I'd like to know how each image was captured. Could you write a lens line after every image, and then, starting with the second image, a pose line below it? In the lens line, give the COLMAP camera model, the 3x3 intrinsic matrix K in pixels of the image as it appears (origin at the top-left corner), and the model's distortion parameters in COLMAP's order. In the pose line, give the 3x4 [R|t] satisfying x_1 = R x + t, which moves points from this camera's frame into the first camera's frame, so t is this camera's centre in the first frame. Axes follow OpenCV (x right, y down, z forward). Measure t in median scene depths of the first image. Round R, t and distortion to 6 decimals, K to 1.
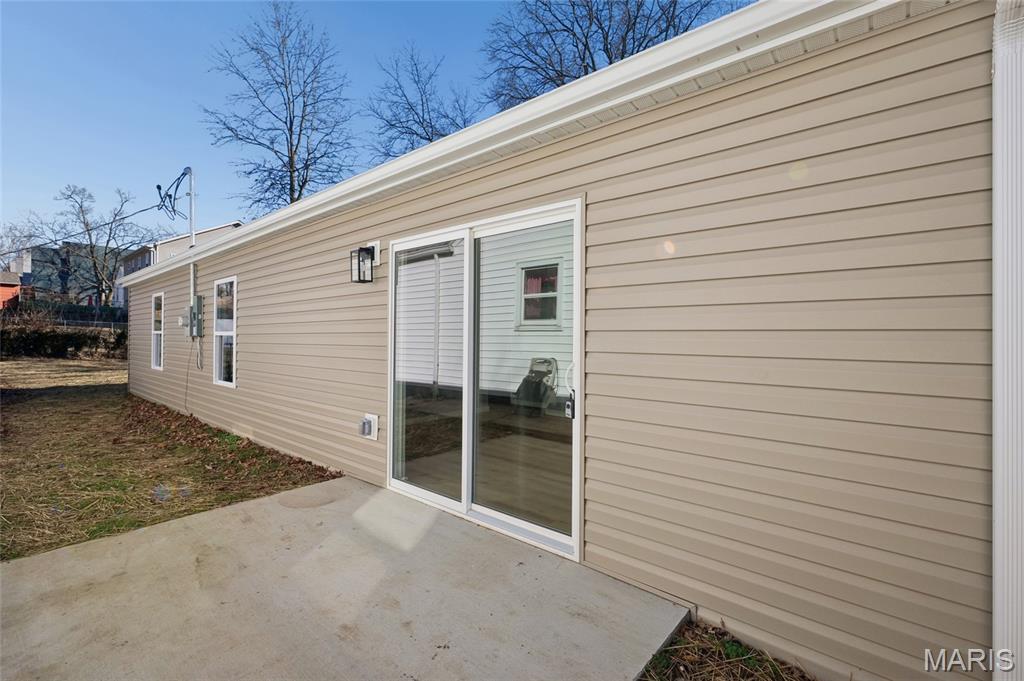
lens RADIAL K [[448.0, 0, 516.5], [0, 448.0, 334.1], [0, 0, 1]] dist [0.000036, 0.000526]
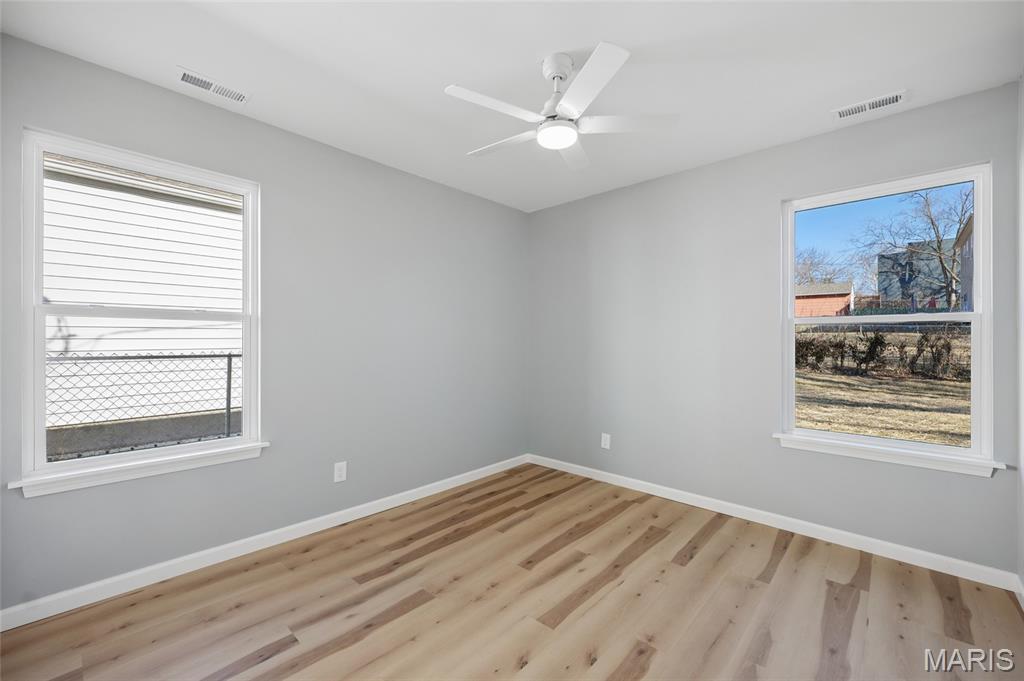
lens RADIAL K [[418.5, 0, 513.6], [0, 418.5, 343.0], [0, 0, 1]] dist [0.002820, -0.000484]
pose [[-0.038578, -0.001769, -0.999254, -0.109320], [0.000621, 0.999998, -0.001795, 0.002927], [0.999255, -0.000690, -0.038577, 0.221617]]
